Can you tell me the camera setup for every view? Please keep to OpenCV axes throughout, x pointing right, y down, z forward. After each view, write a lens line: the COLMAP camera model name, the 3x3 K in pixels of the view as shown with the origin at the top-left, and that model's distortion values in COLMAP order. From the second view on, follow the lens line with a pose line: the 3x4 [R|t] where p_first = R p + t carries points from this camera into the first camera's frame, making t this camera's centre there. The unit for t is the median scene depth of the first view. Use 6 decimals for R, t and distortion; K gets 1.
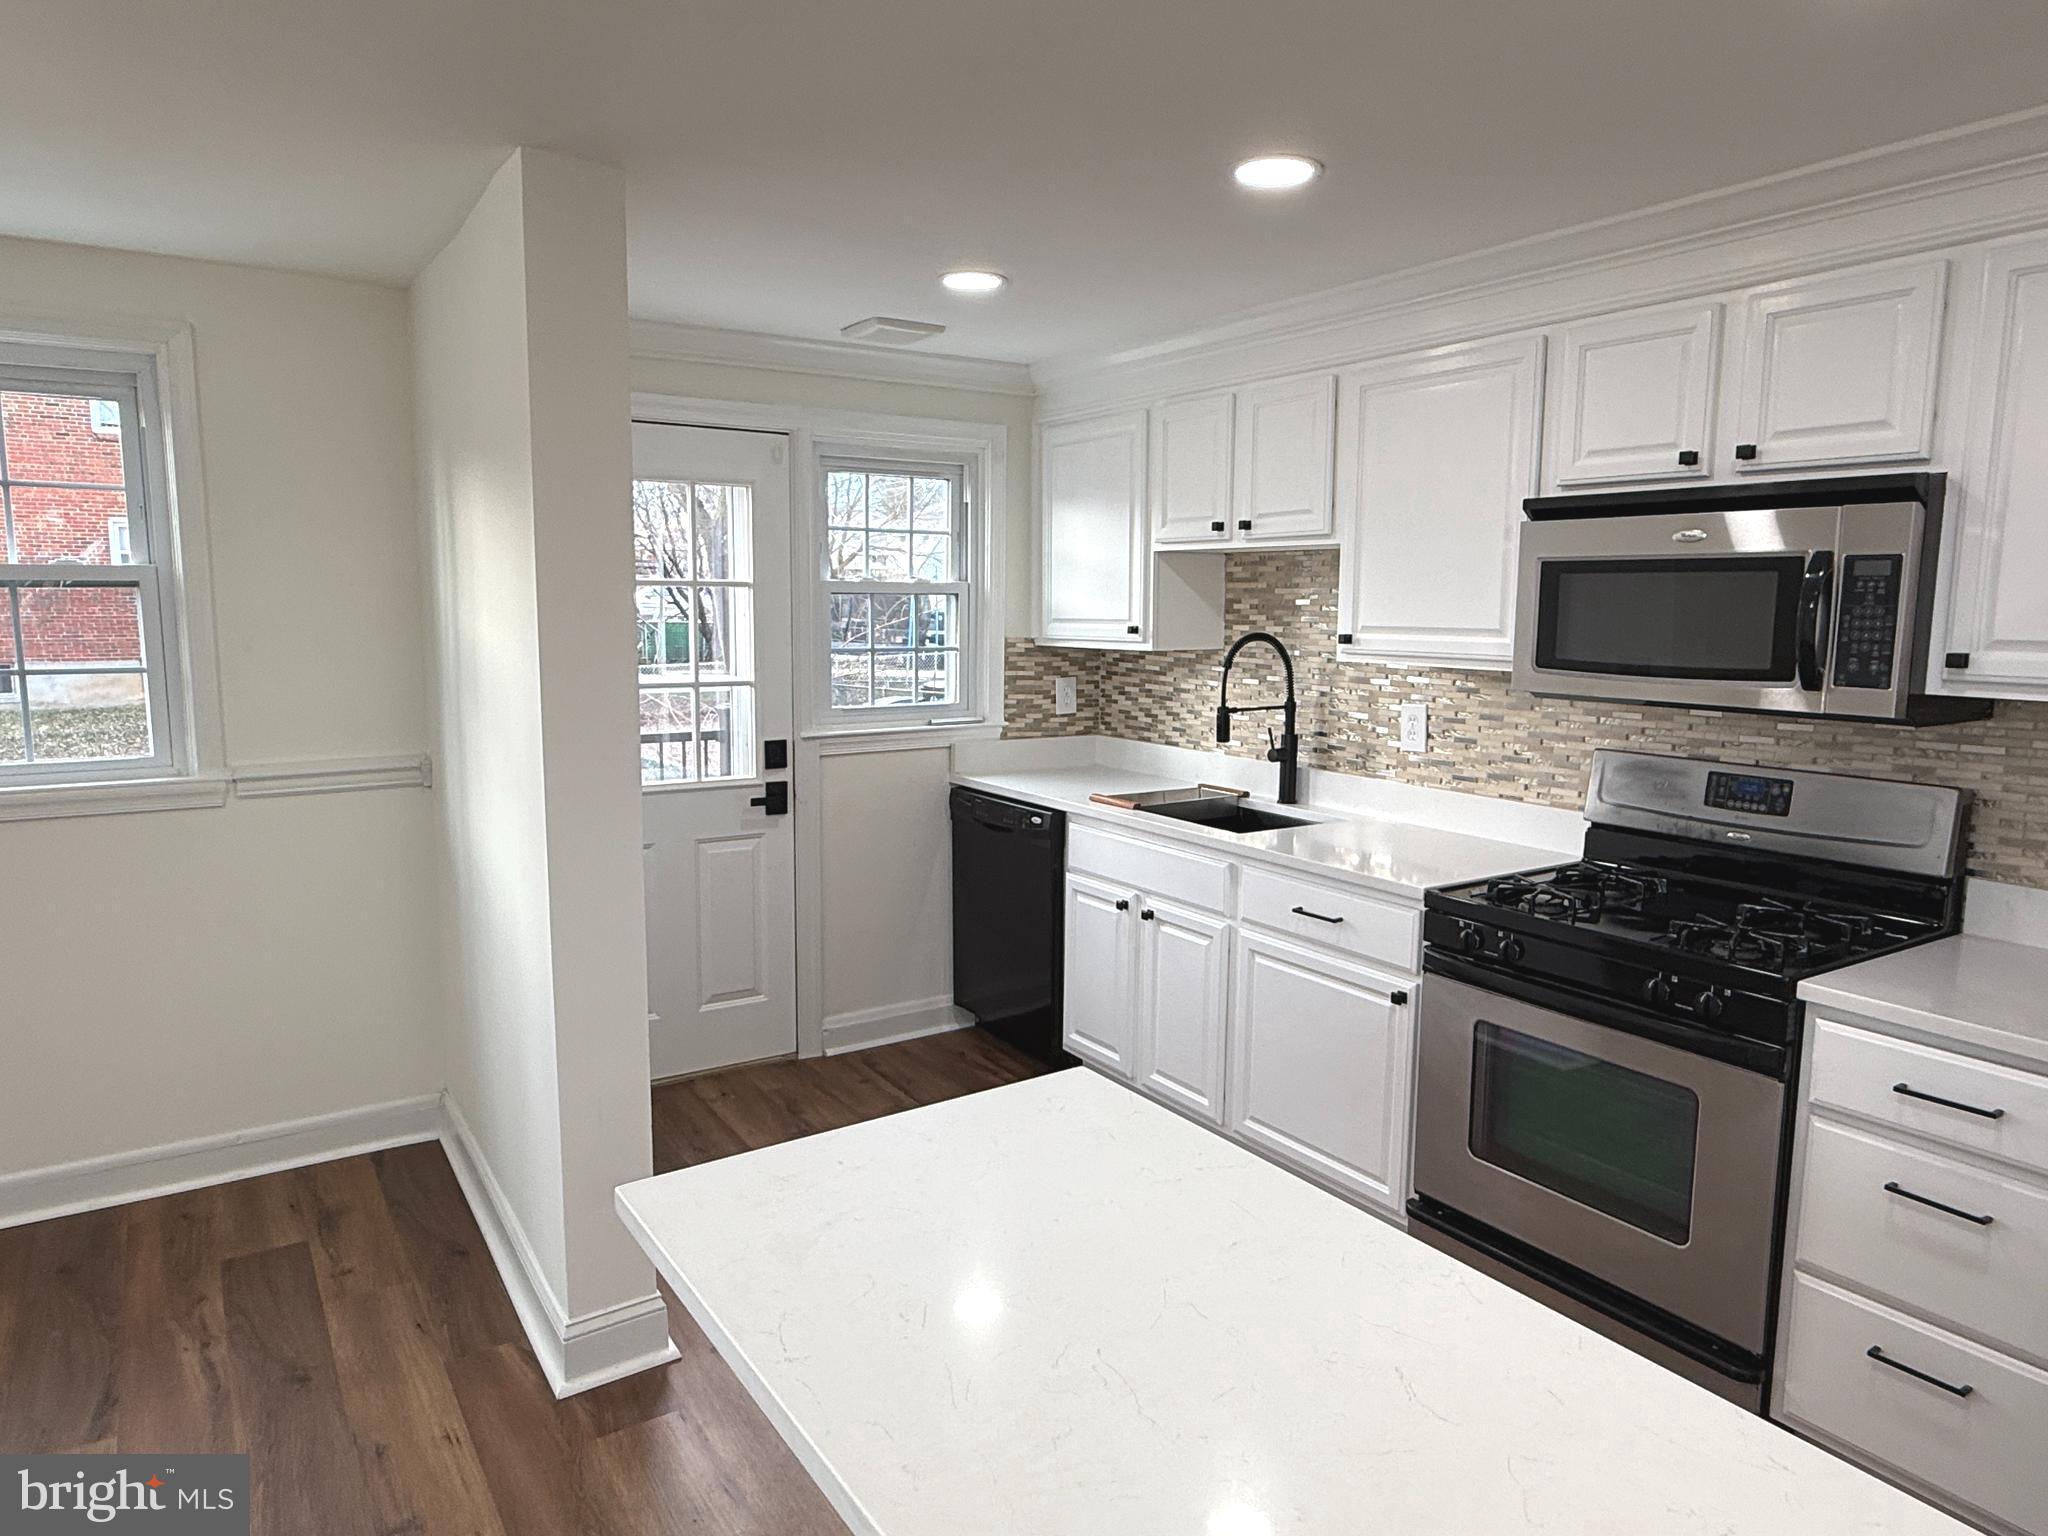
lens RADIAL K [[1288.6, 0, 1002.9], [0, 1288.6, 768.9], [0, 0, 1]] dist [-0.002565, -0.000696]
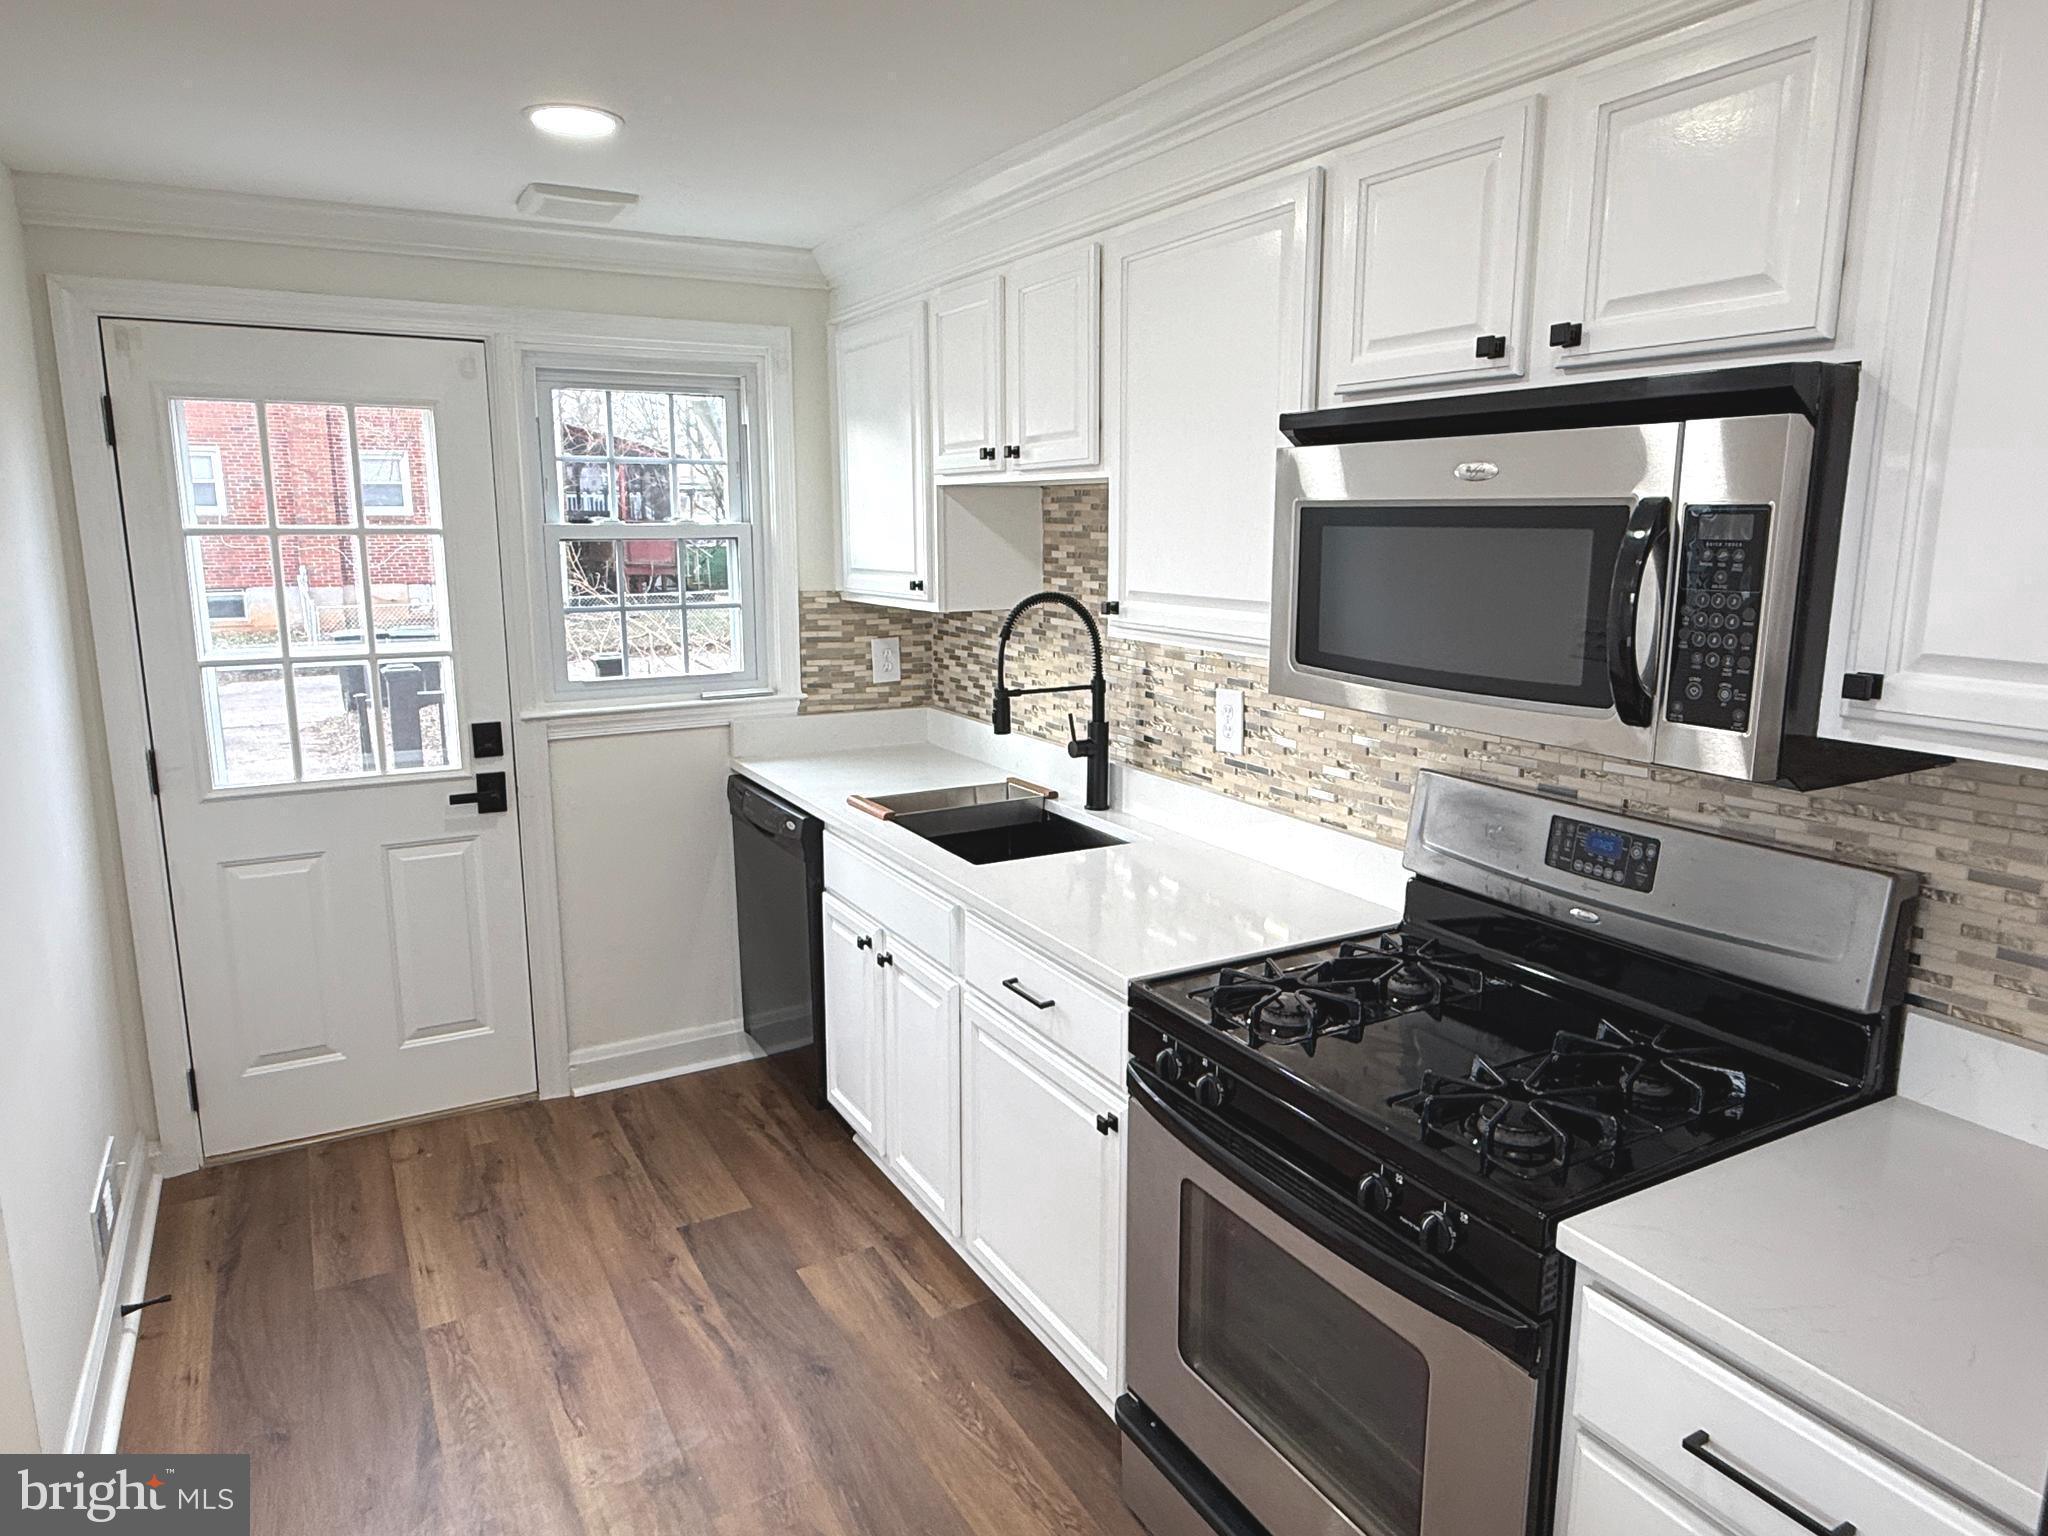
lens RADIAL K [[1288.6, 0, 1010.7], [0, 1288.6, 761.2], [0, 0, 1]] dist [-0.002565, -0.000696]
pose [[0.997652, 0.006003, -0.068223, 0.260701], [-0.002186, 0.998435, 0.055880, -0.054411], [0.068452, -0.055600, 0.996104, 0.255431]]
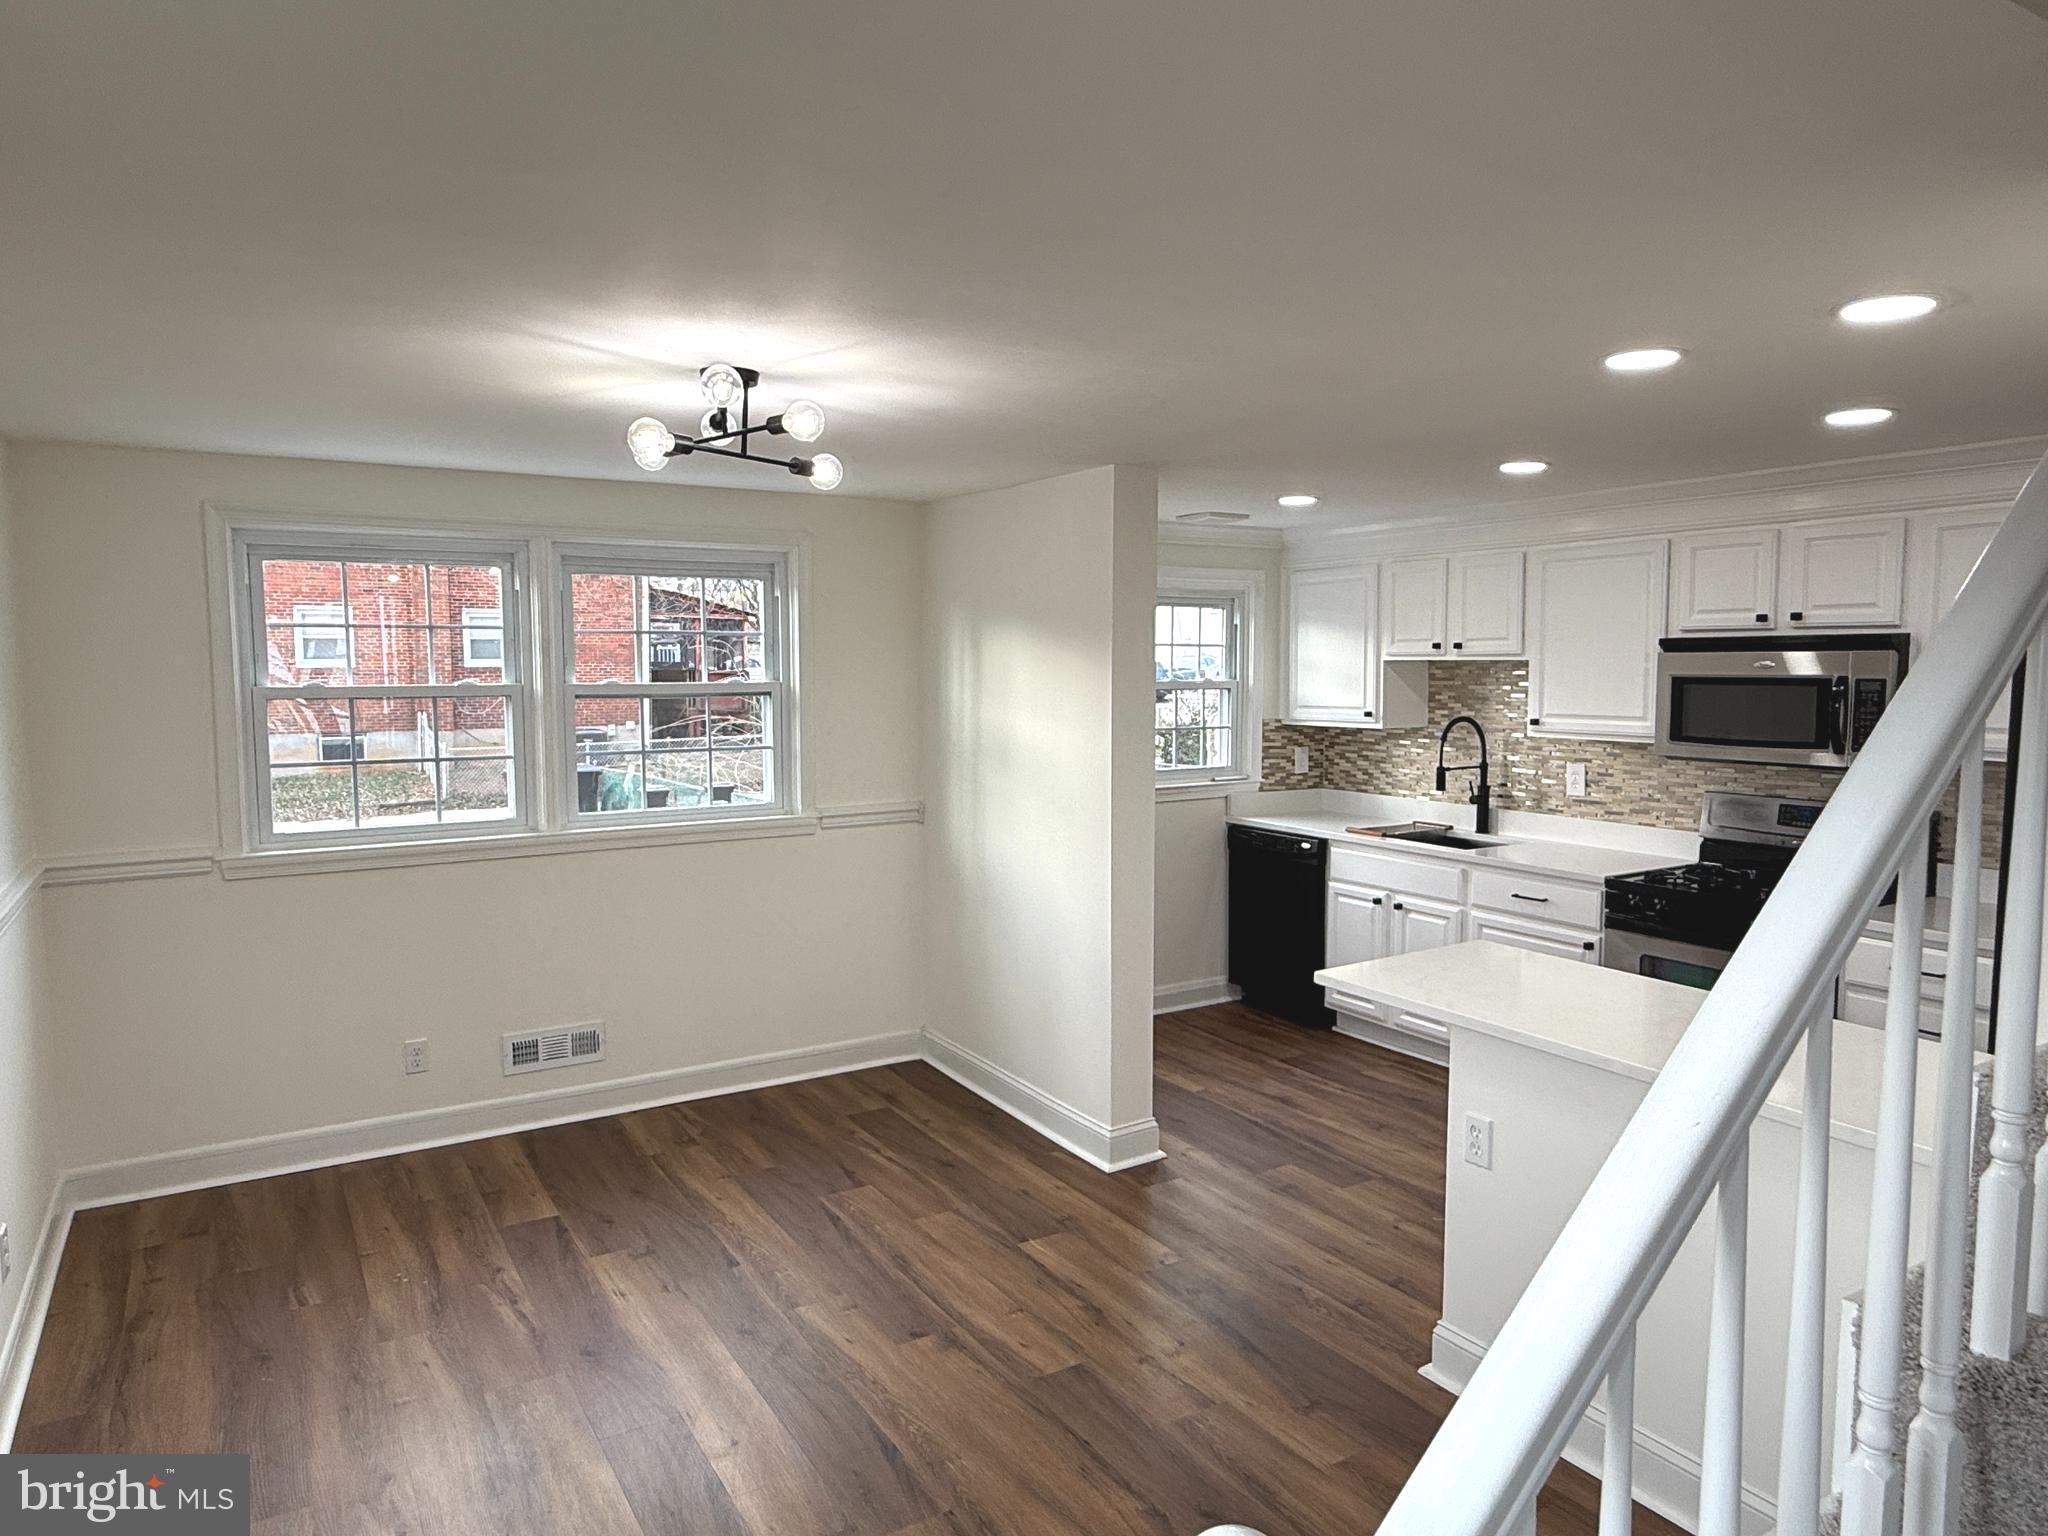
lens RADIAL K [[1288.6, 0, 1005.6], [0, 1288.6, 767.6], [0, 0, 1]] dist [-0.002565, -0.000696]
pose [[0.999514, -0.006378, -0.030514, -0.319875], [0.004809, 0.998676, -0.051223, 0.029356], [0.030801, 0.051051, 0.998221, -0.553452]]
